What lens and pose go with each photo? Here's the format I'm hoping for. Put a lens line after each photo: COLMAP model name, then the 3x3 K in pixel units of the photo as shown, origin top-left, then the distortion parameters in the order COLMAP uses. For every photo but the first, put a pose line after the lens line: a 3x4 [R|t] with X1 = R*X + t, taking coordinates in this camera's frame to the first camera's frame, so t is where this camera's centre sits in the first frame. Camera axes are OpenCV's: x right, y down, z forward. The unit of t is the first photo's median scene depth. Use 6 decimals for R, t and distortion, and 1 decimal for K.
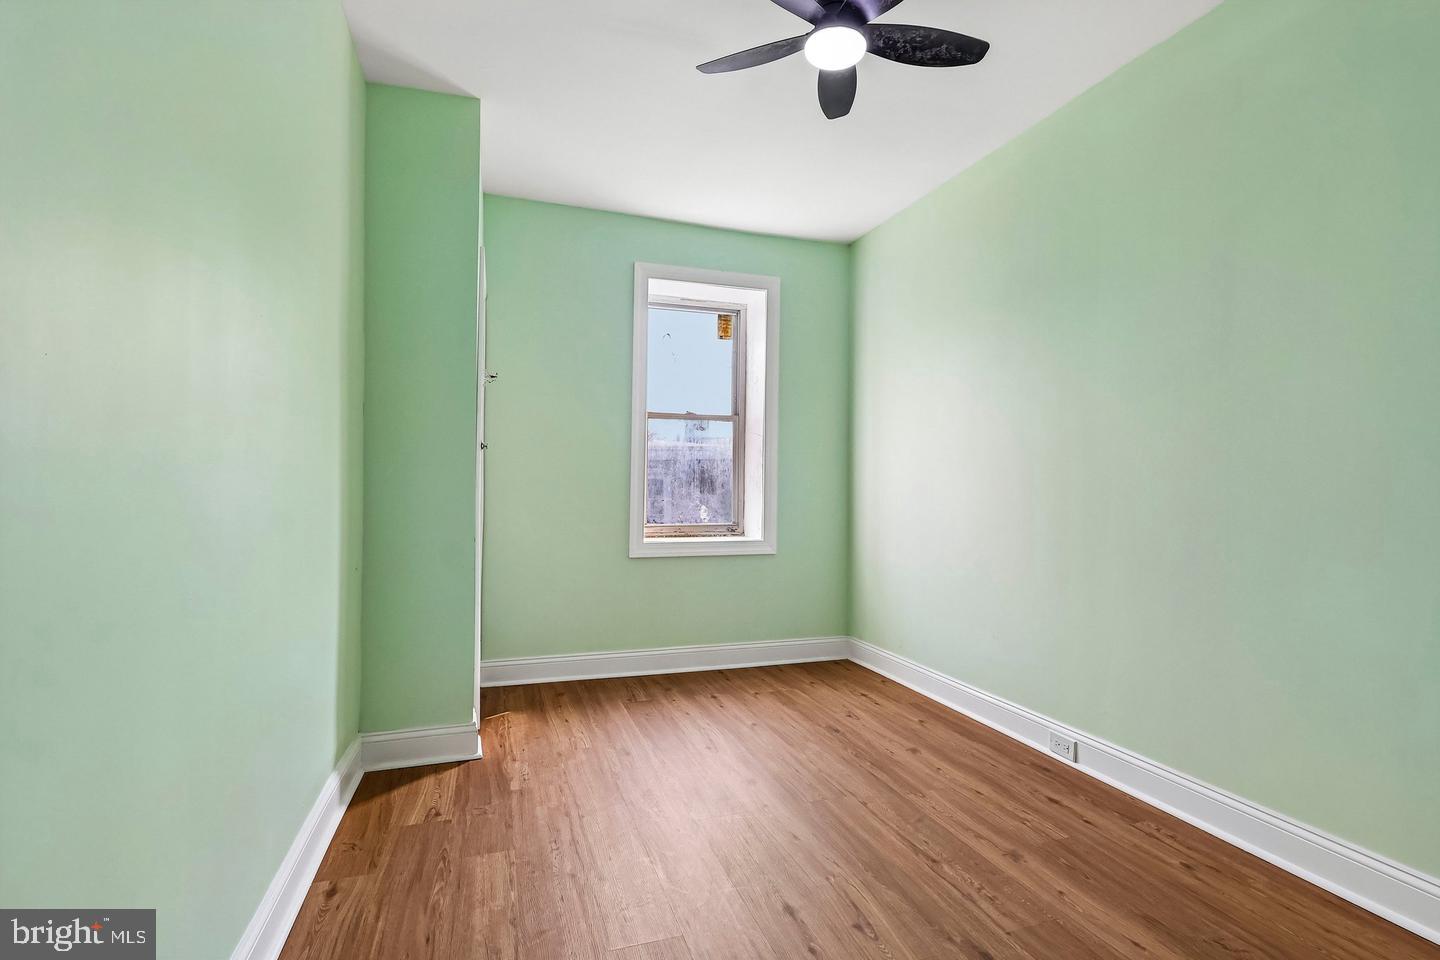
lens RADIAL K [[669.0, 0, 718.9], [0, 669.0, 495.2], [0, 0, 1]] dist [0.000240, 0.000227]
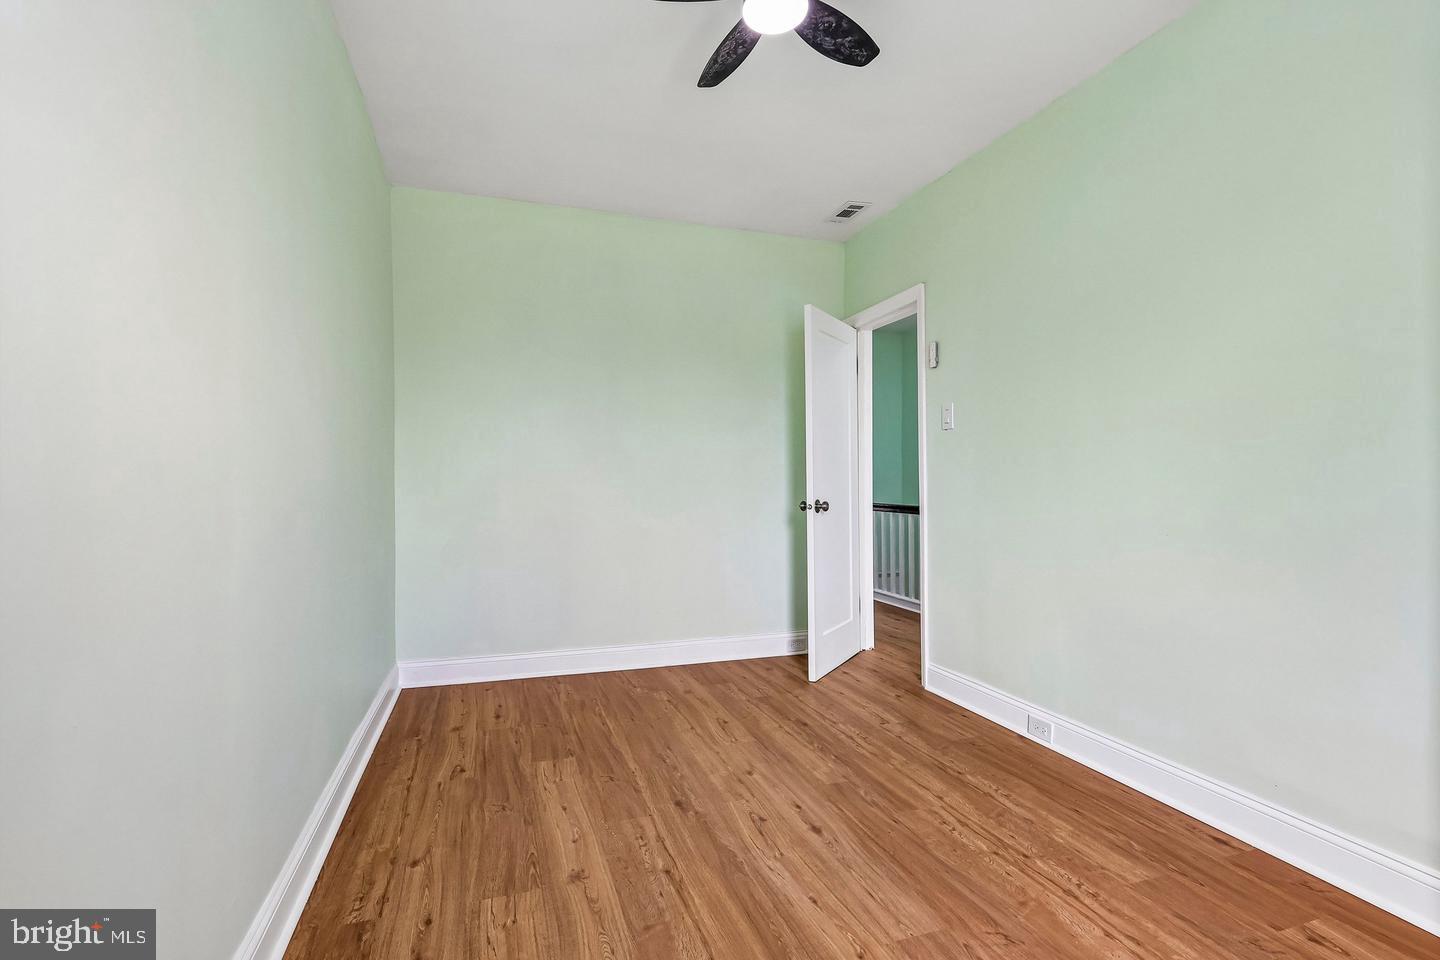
lens RADIAL K [[669.0, 0, 717.3], [0, 669.0, 472.7], [0, 0, 1]] dist [0.000240, 0.000227]
pose [[-0.999977, -0.005808, 0.003453, 0.258847], [-0.005804, 0.999982, 0.001302, -0.025074], [-0.003461, 0.001282, -0.999993, 2.016643]]
